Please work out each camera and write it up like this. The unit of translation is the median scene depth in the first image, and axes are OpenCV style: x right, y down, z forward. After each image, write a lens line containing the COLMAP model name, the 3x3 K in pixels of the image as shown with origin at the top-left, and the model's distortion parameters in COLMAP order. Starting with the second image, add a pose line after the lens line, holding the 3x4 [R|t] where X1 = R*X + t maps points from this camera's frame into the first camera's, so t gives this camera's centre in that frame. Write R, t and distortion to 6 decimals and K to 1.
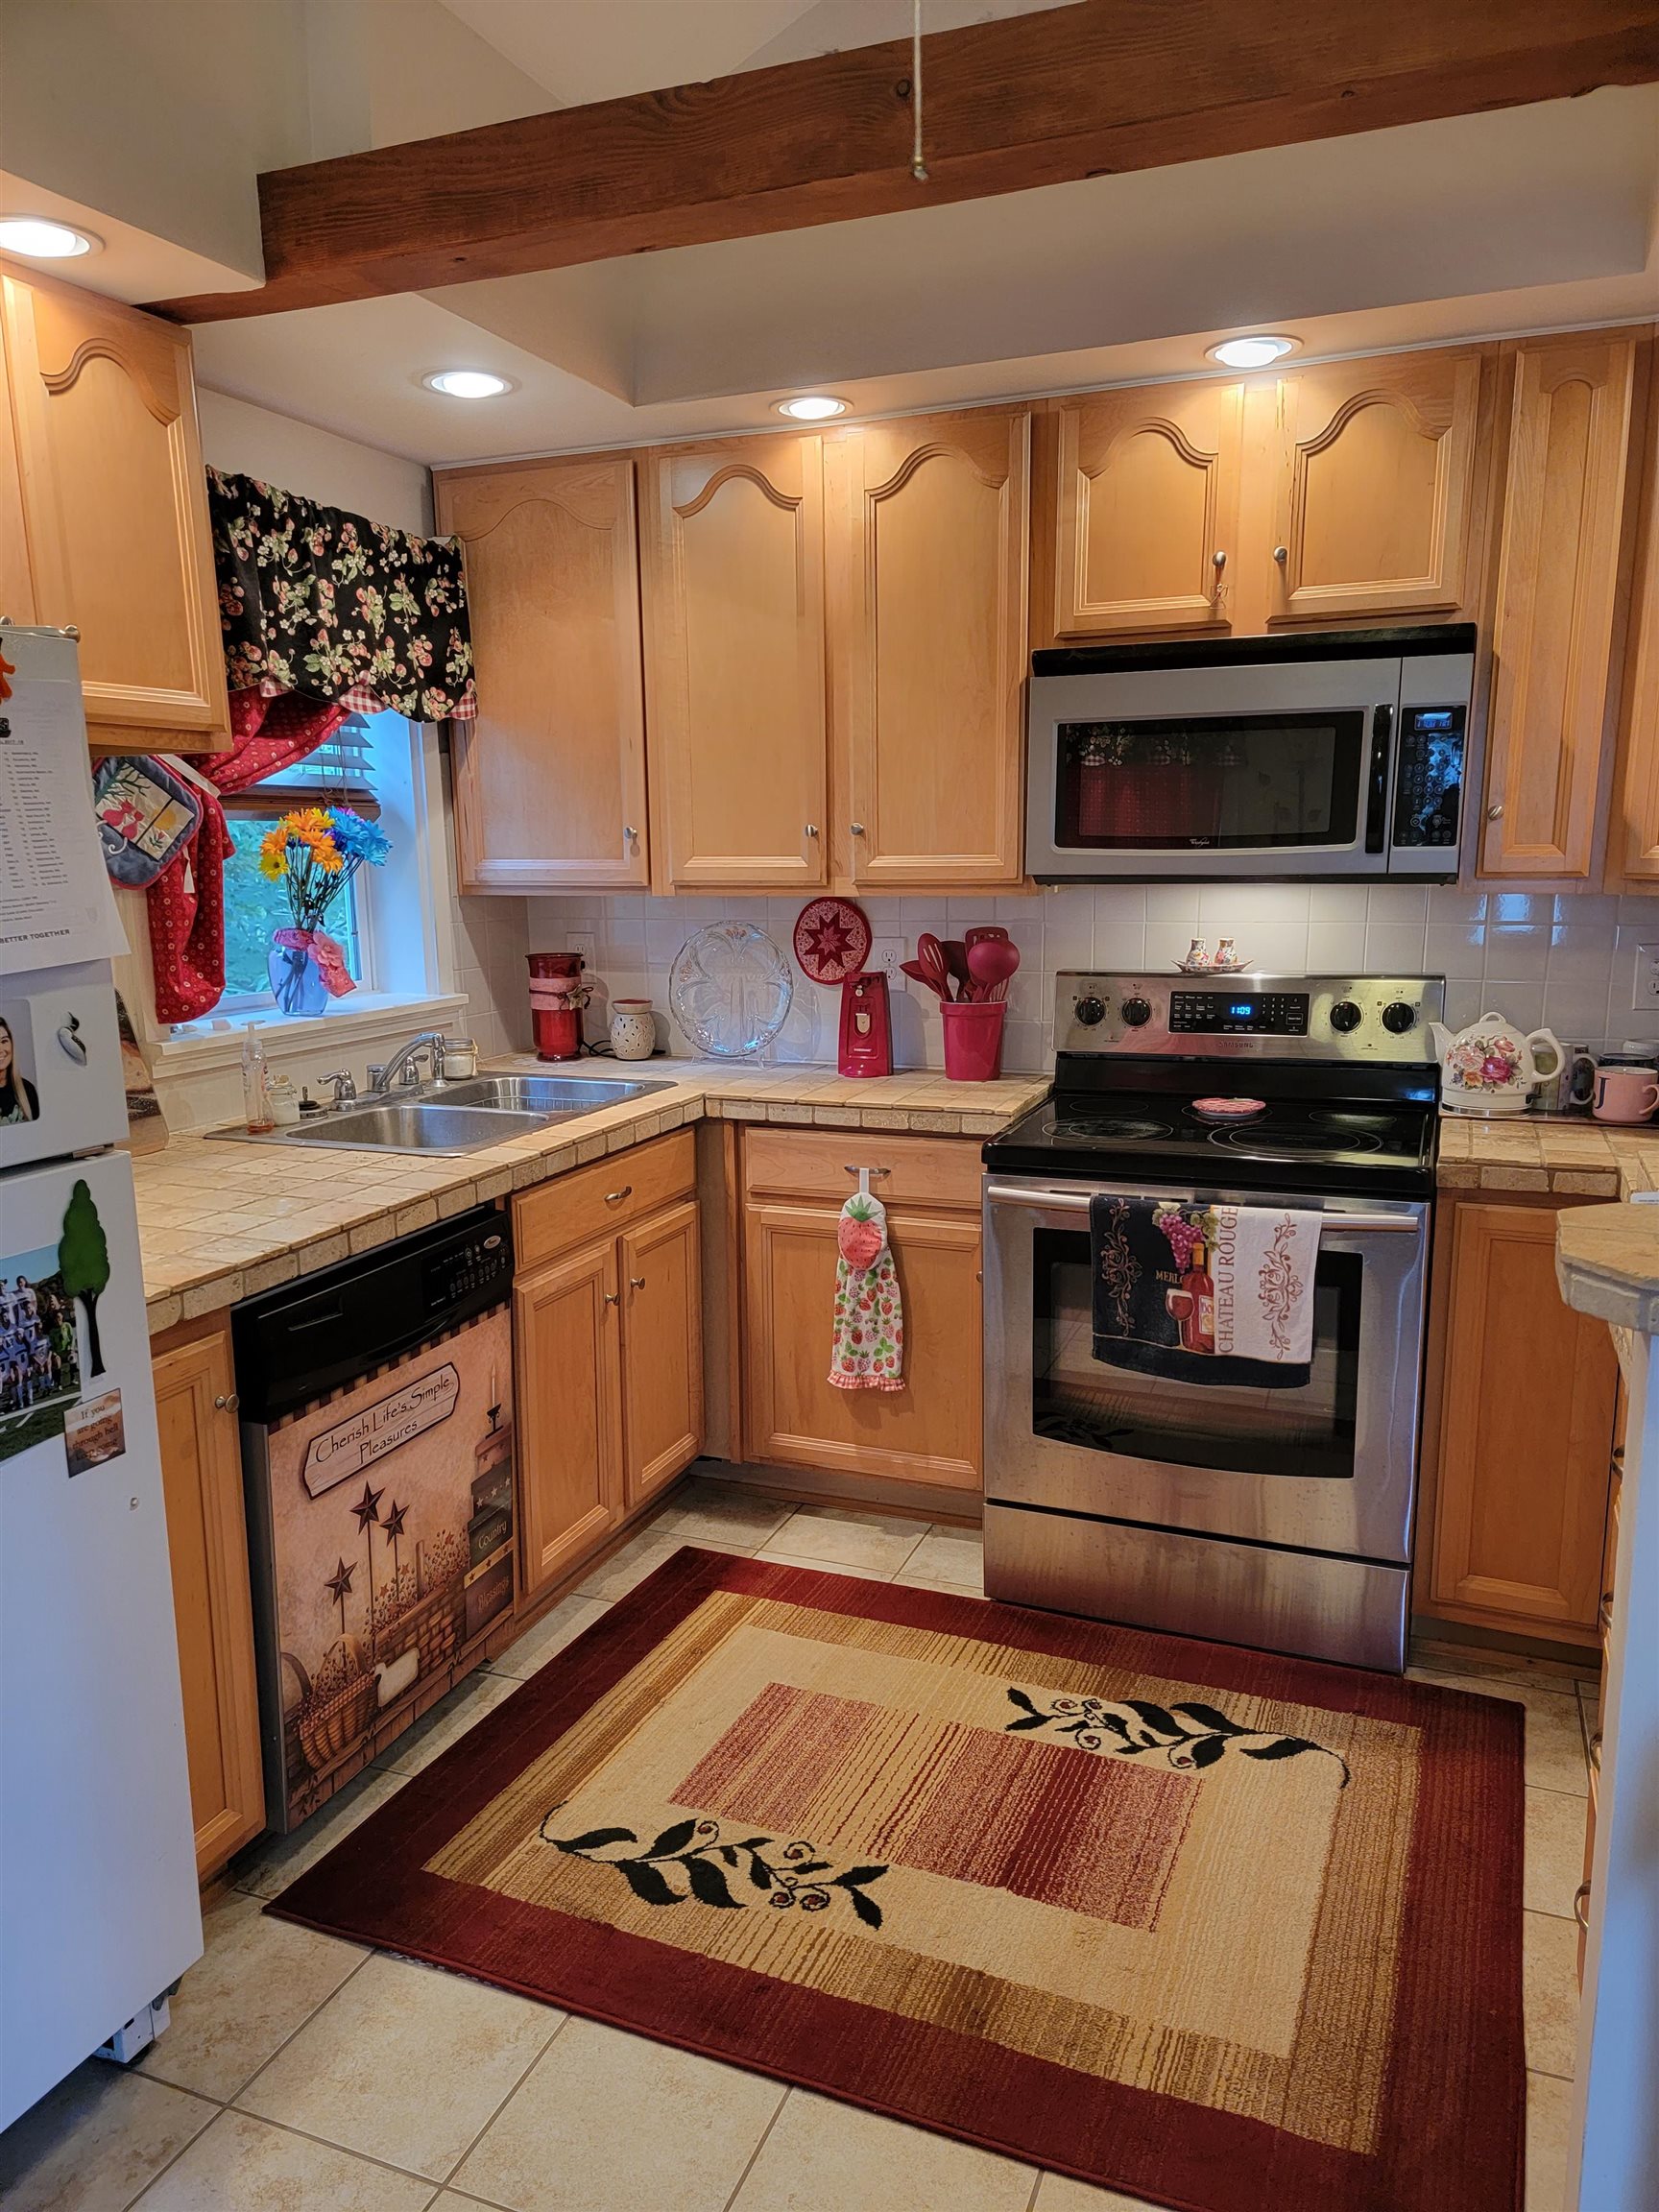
lens RADIAL K [[1525.7, 0, 795.4], [0, 1525.7, 1125.5], [0, 0, 1]] dist [0.076637, -0.076080]
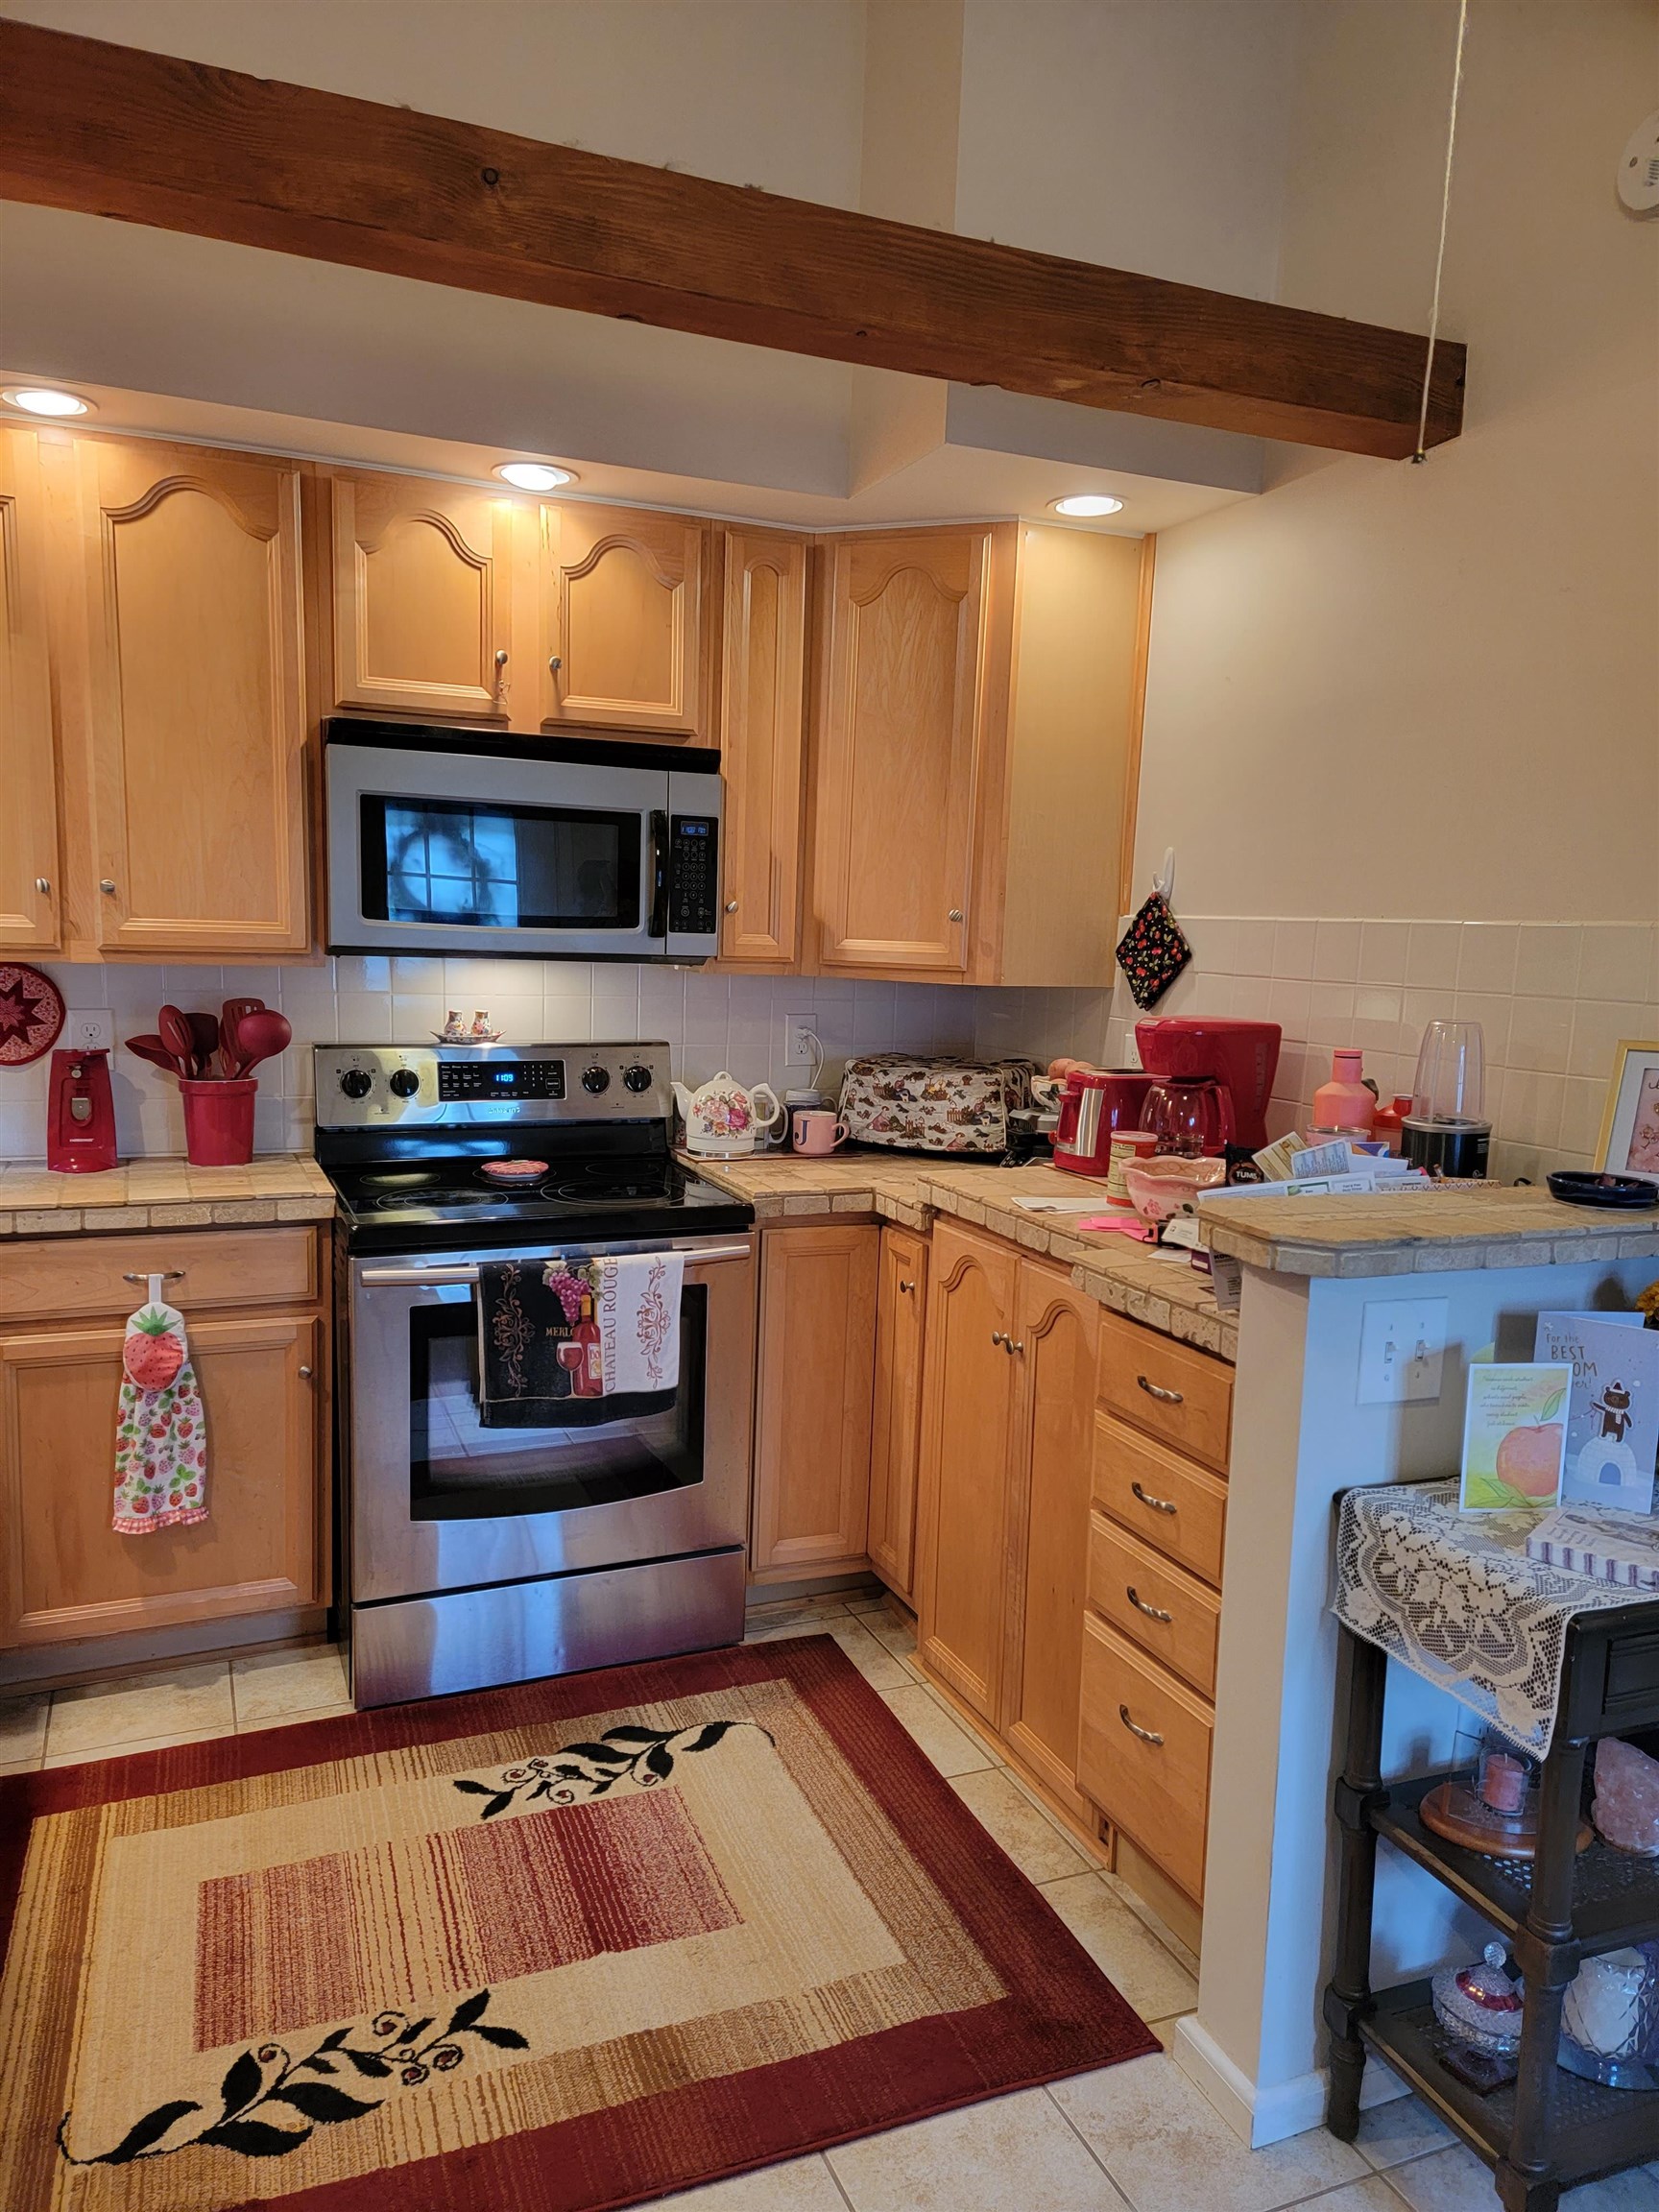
lens RADIAL K [[1510.2, 0, 841.2], [0, 1510.2, 1125.6], [0, 0, 1]] dist [0.083486, -0.072361]
pose [[0.705120, -0.063374, 0.706251, -0.340634], [0.092202, 0.995737, -0.002705, -0.021211], [-0.703068, 0.067025, 0.707957, 0.115182]]
